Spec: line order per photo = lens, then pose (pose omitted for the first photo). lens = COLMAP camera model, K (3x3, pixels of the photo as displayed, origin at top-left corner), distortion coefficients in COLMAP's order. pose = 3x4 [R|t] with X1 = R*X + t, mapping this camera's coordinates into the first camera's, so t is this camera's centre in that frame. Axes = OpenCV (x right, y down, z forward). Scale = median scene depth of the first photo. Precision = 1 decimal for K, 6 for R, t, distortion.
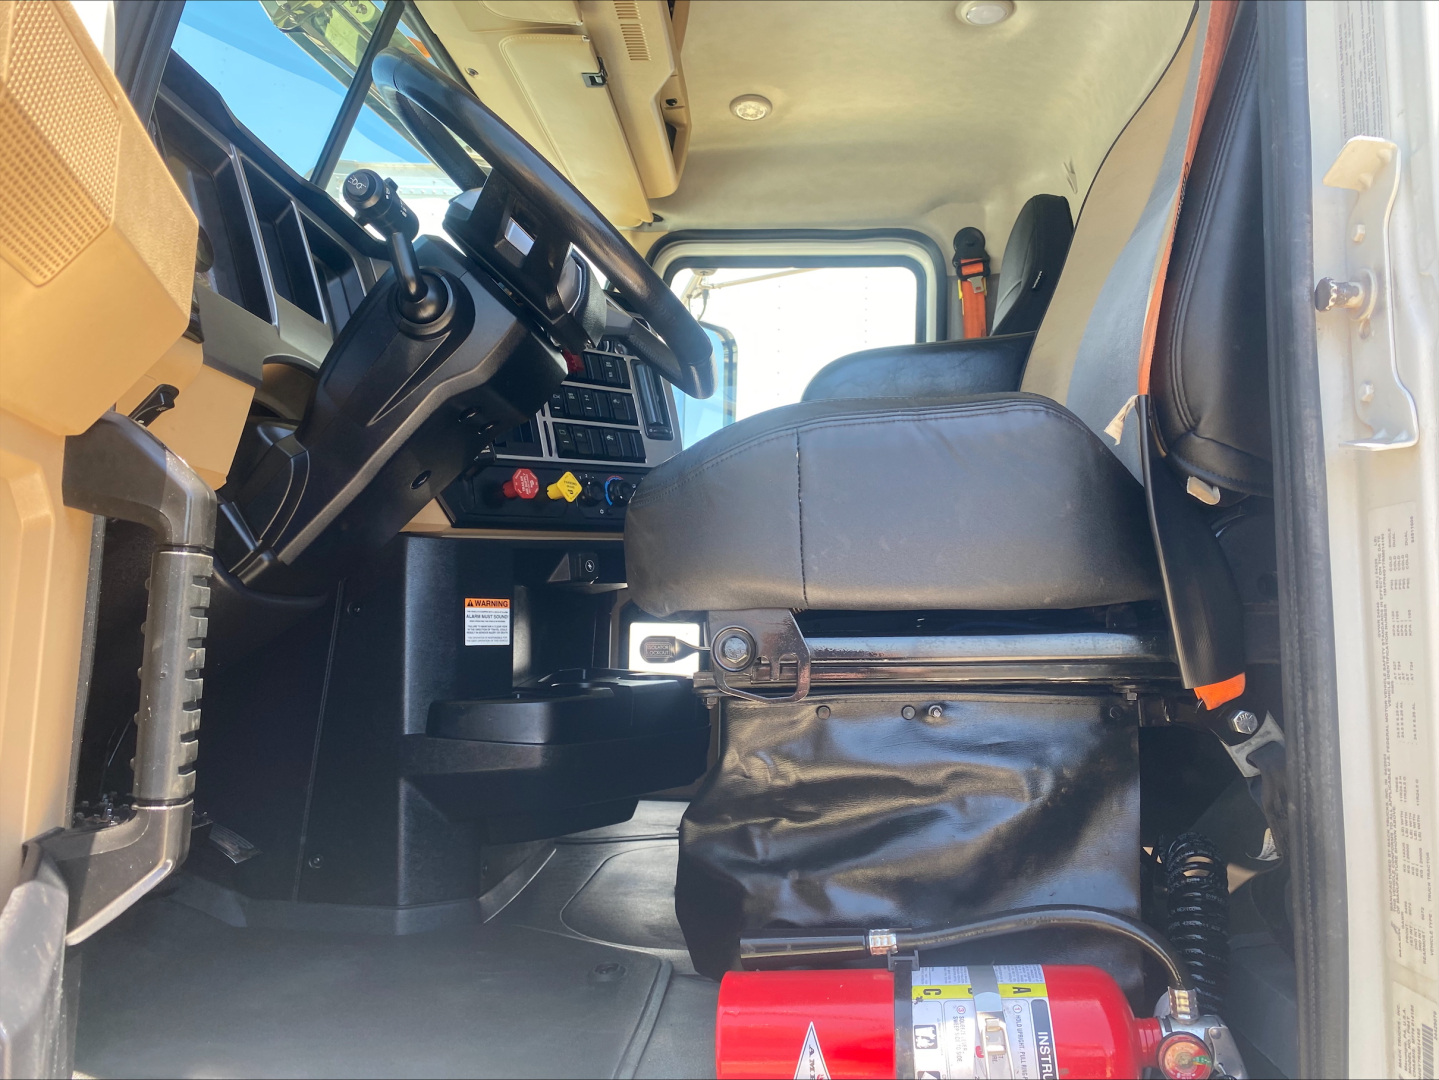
lens RADIAL K [[1085.0, 0, 723.2], [0, 1085.0, 541.6], [0, 0, 1]] dist [0.037672, -0.042555]
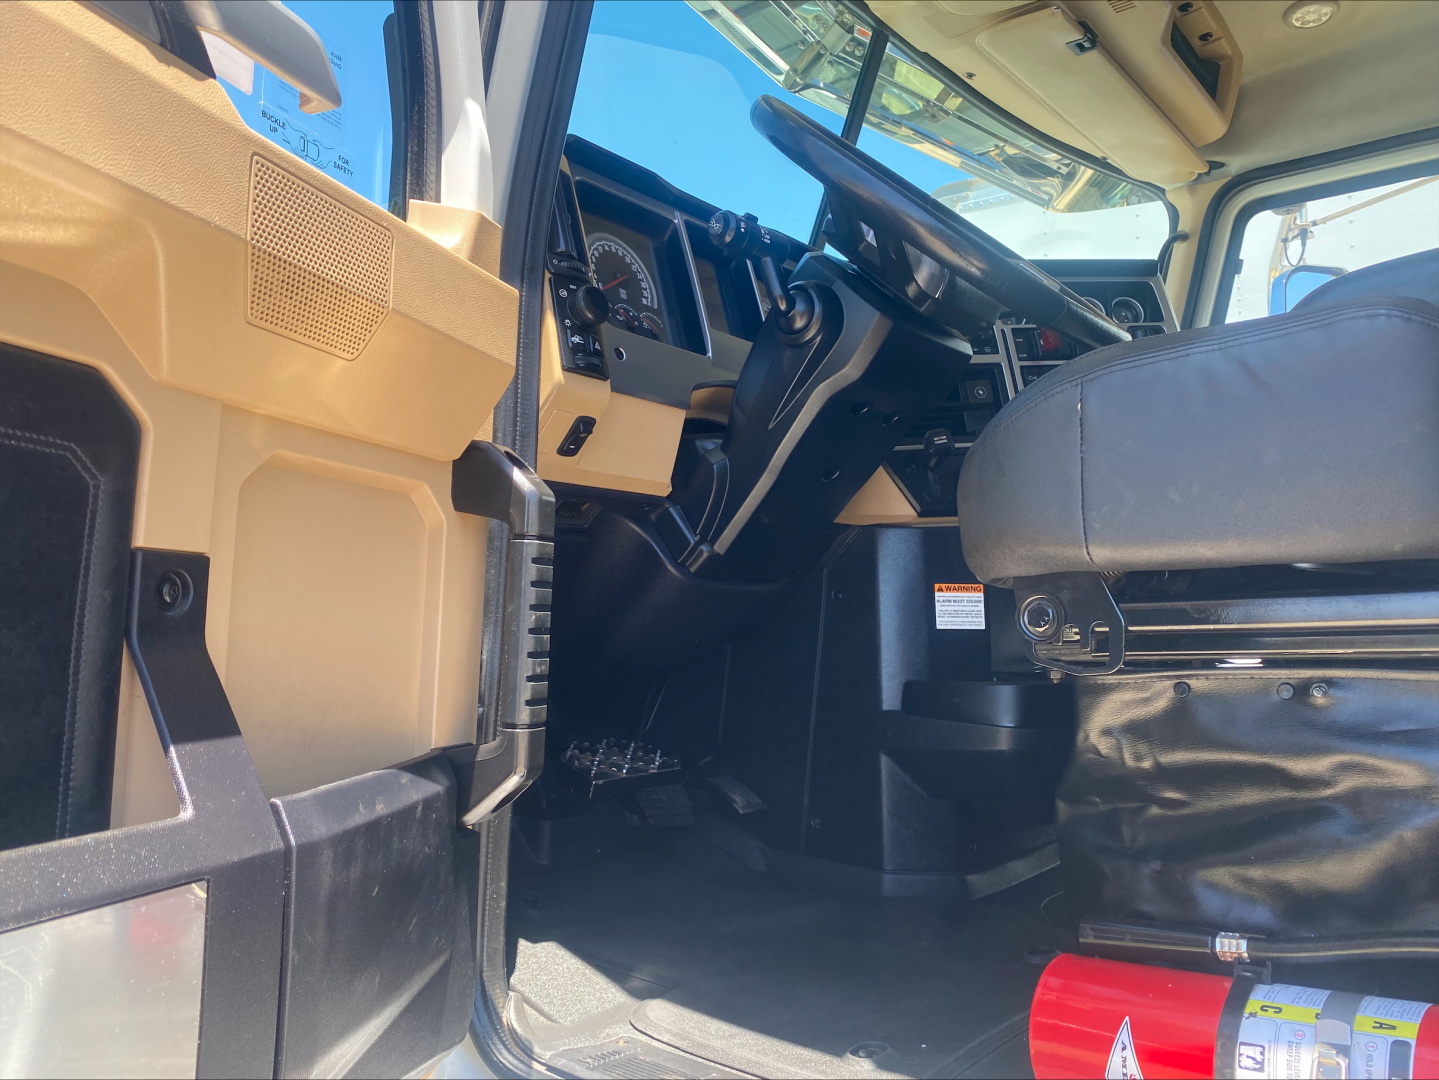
lens RADIAL K [[1101.8, 0, 723.0], [0, 1101.8, 536.0], [0, 0, 1]] dist [0.019873, -0.031181]
pose [[0.805614, -0.057685, -0.589625, 0.355597], [0.050996, 0.998306, -0.027992, 0.040350], [0.590241, -0.007518, 0.807192, 0.043654]]
